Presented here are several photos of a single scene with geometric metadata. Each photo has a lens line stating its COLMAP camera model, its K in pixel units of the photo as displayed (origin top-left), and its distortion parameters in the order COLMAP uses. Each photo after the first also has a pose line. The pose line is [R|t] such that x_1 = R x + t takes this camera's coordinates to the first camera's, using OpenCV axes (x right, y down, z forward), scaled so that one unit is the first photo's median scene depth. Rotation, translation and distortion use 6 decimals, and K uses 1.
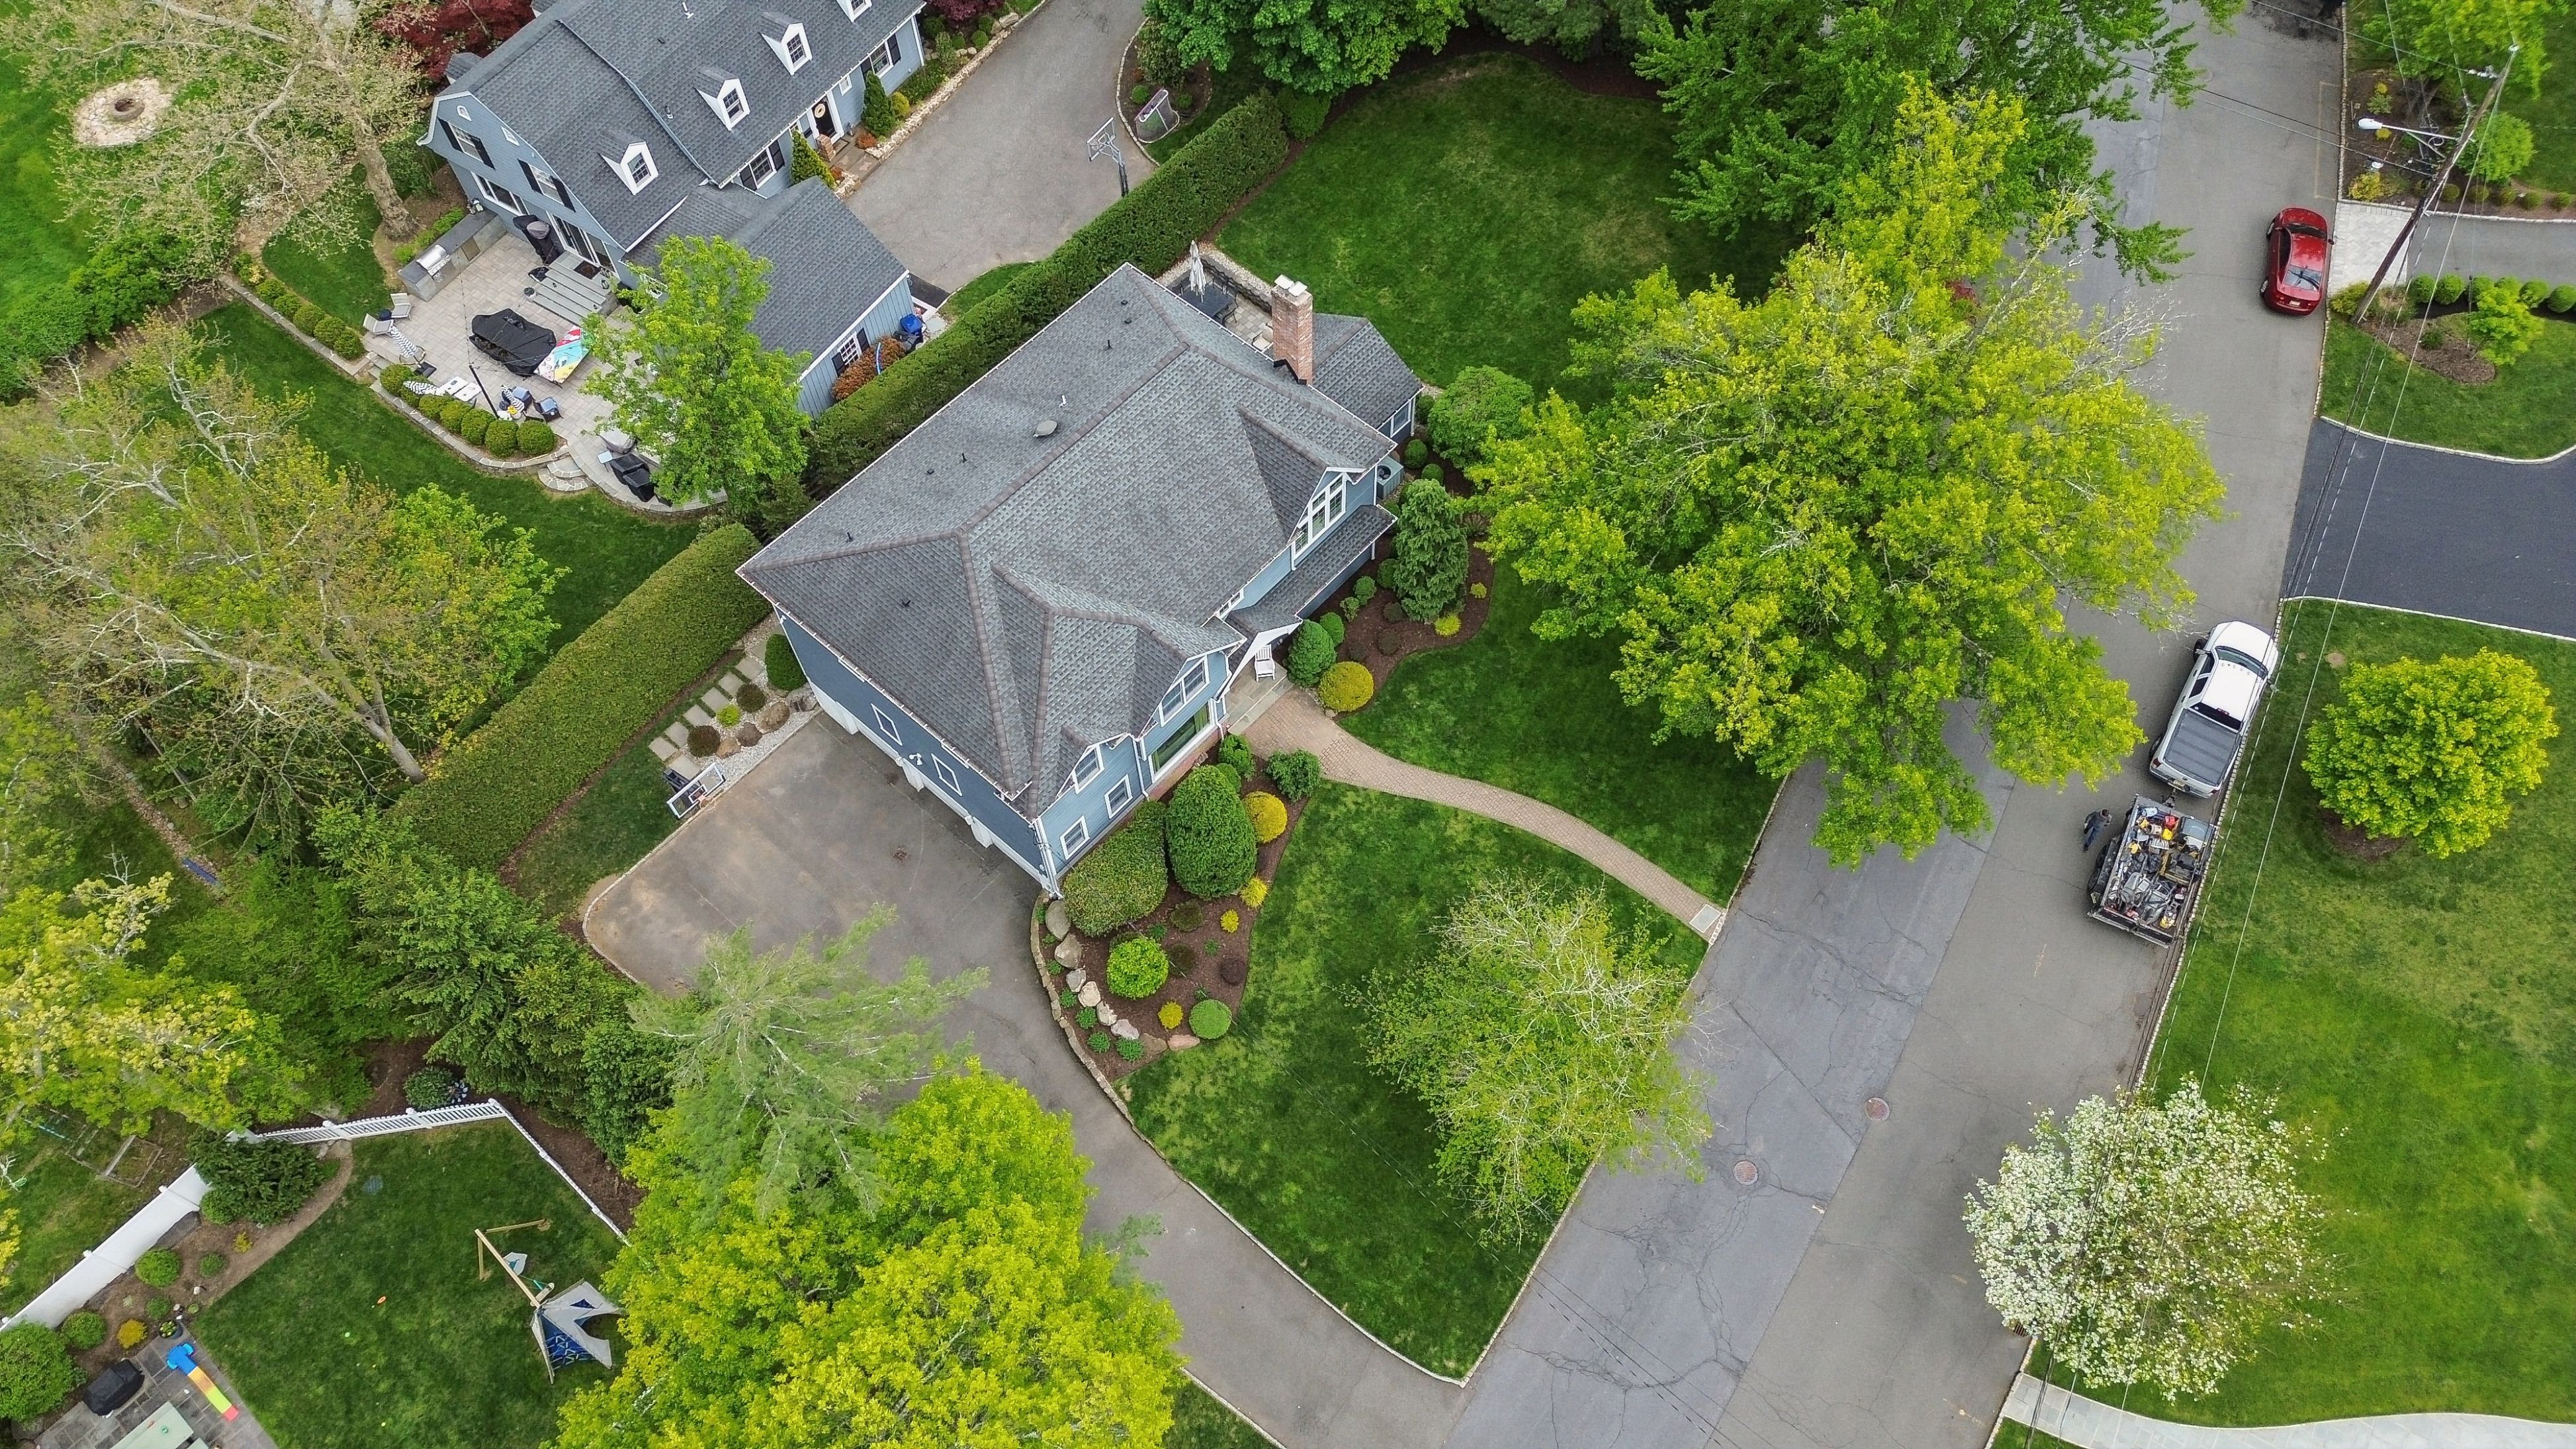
lens RADIAL K [[1711.9, 0, 1293.9], [0, 1711.9, 657.7], [0, 0, 1]] dist [0.002854, -0.033891]
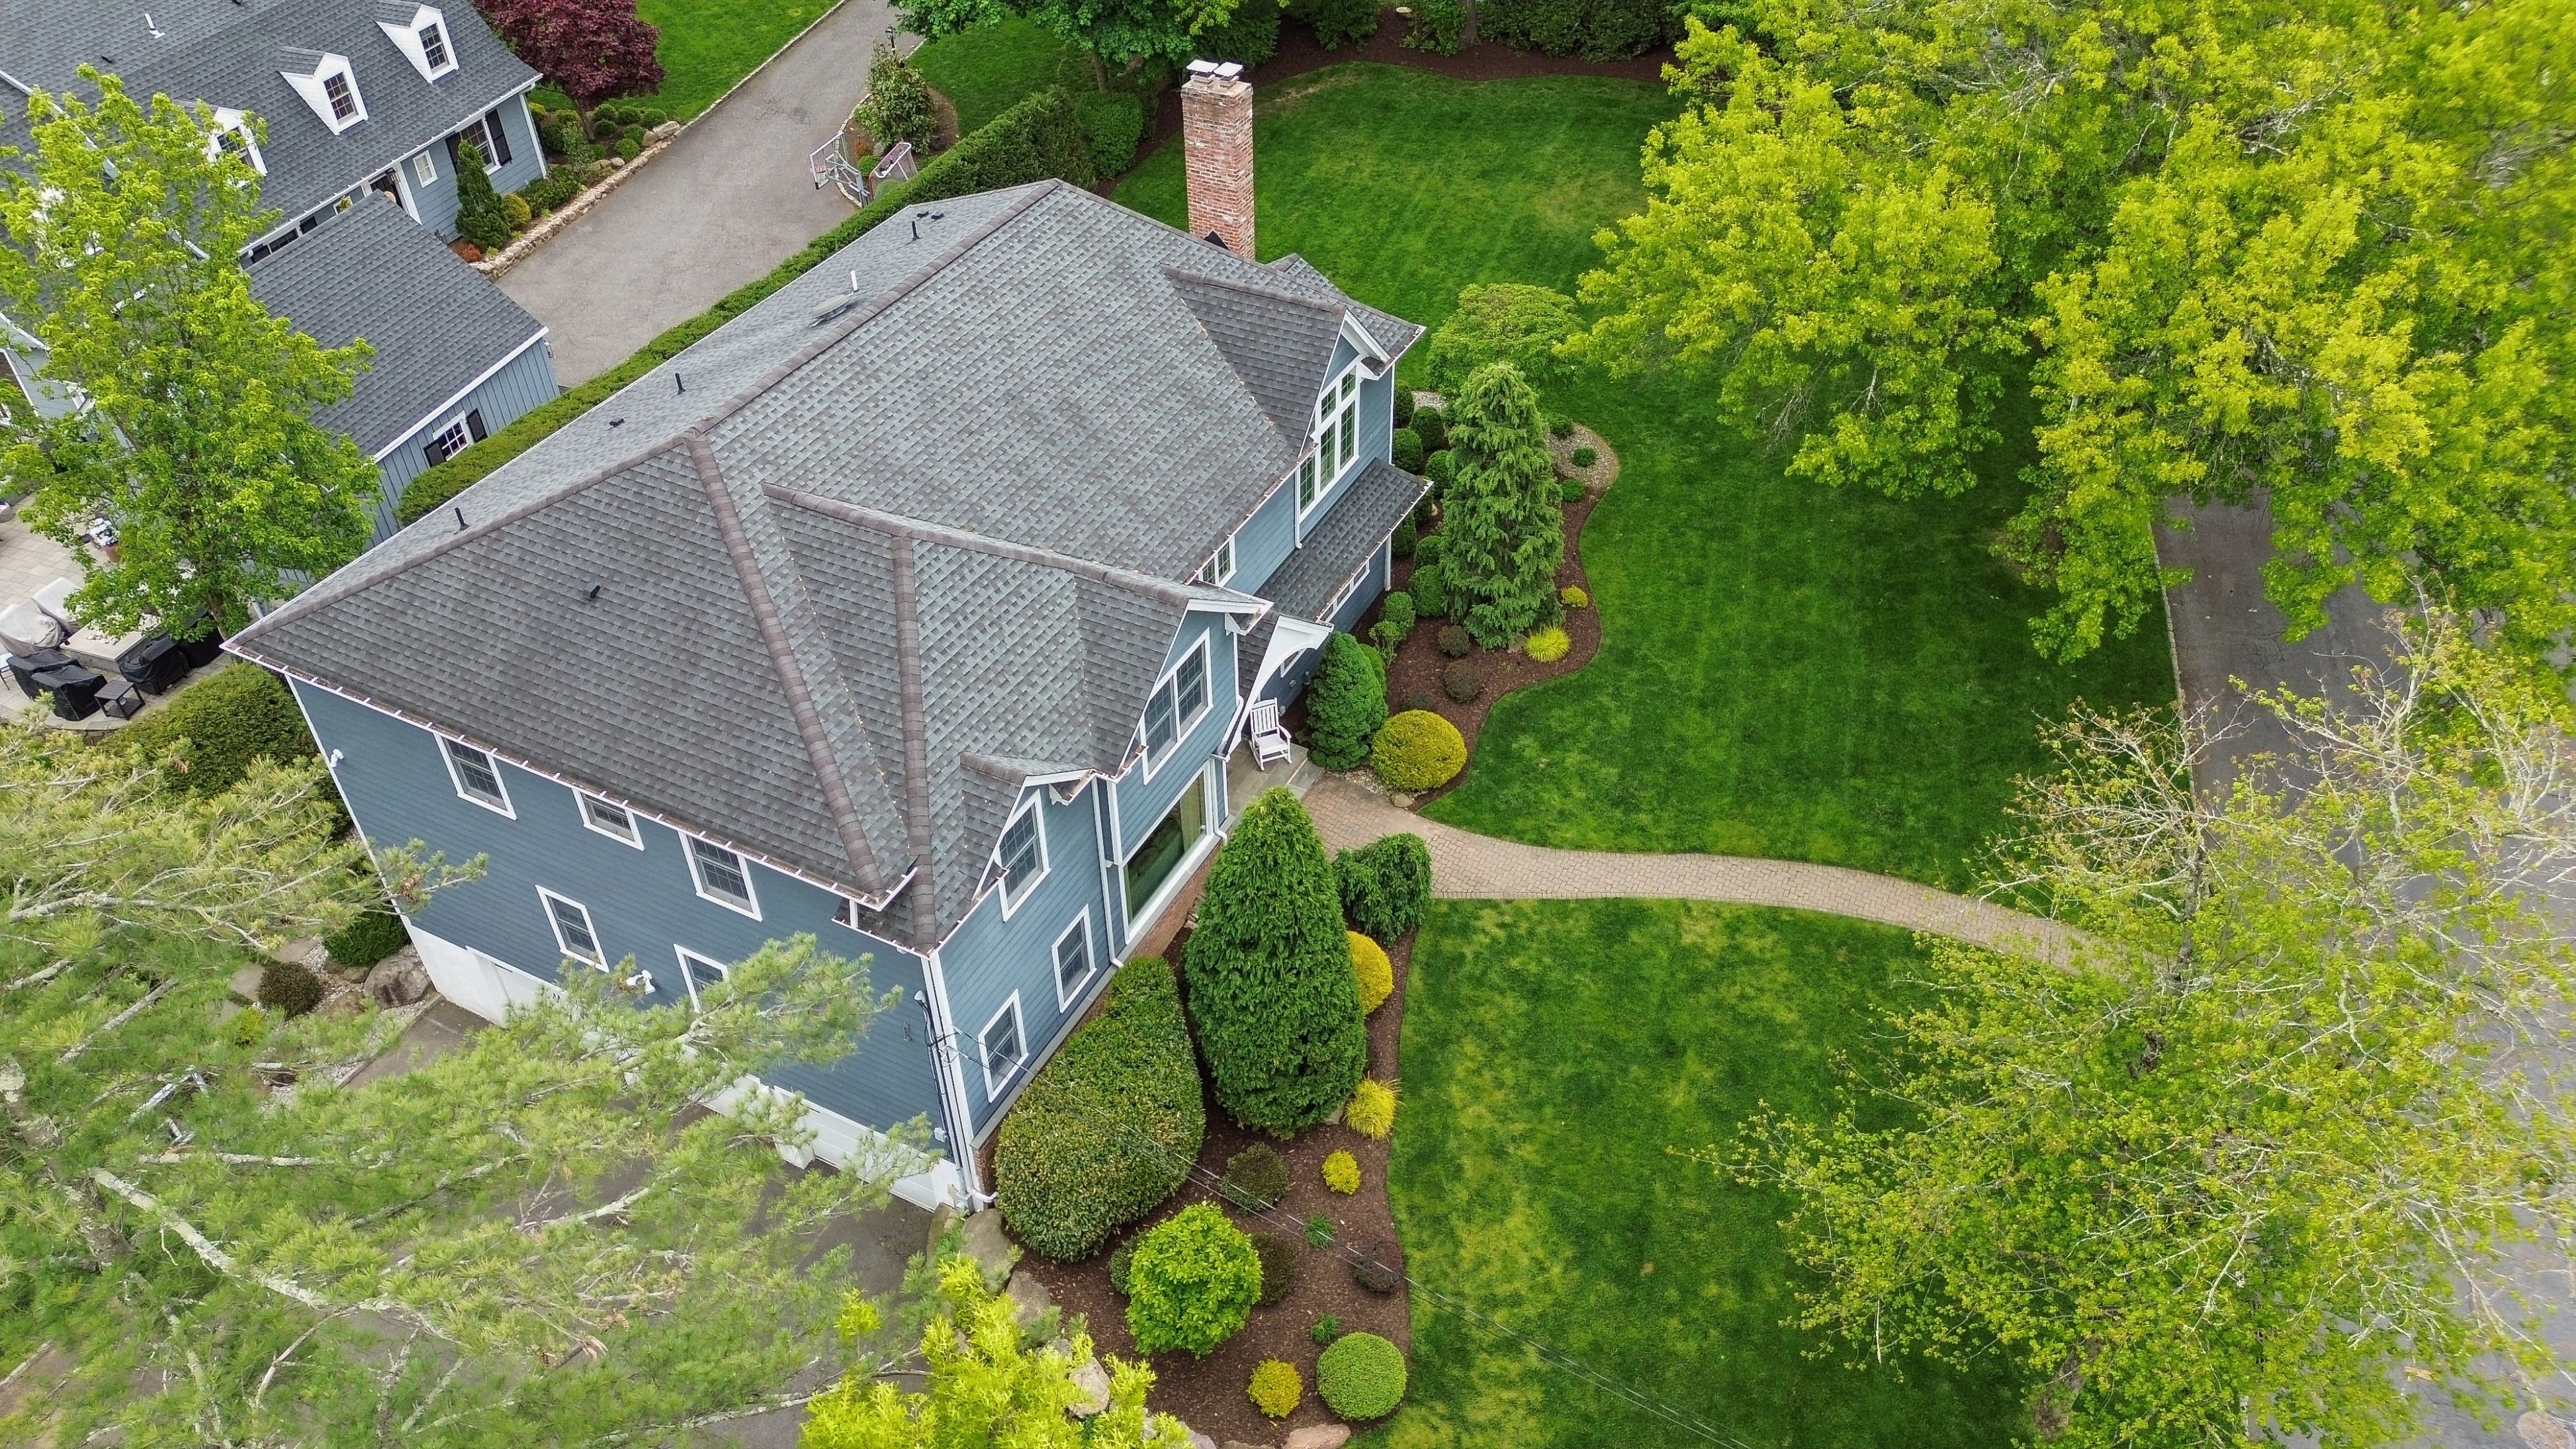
lens RADIAL K [[1812.8, 0, 1289.1], [0, 1812.8, 648.2], [0, 0, 1]] dist [0.047211, -0.042490]
pose [[0.972503, -0.154003, 0.174704, -0.116339], [0.199483, 0.937959, -0.283620, 0.153843], [-0.120187, 0.310671, 0.942888, 0.453358]]
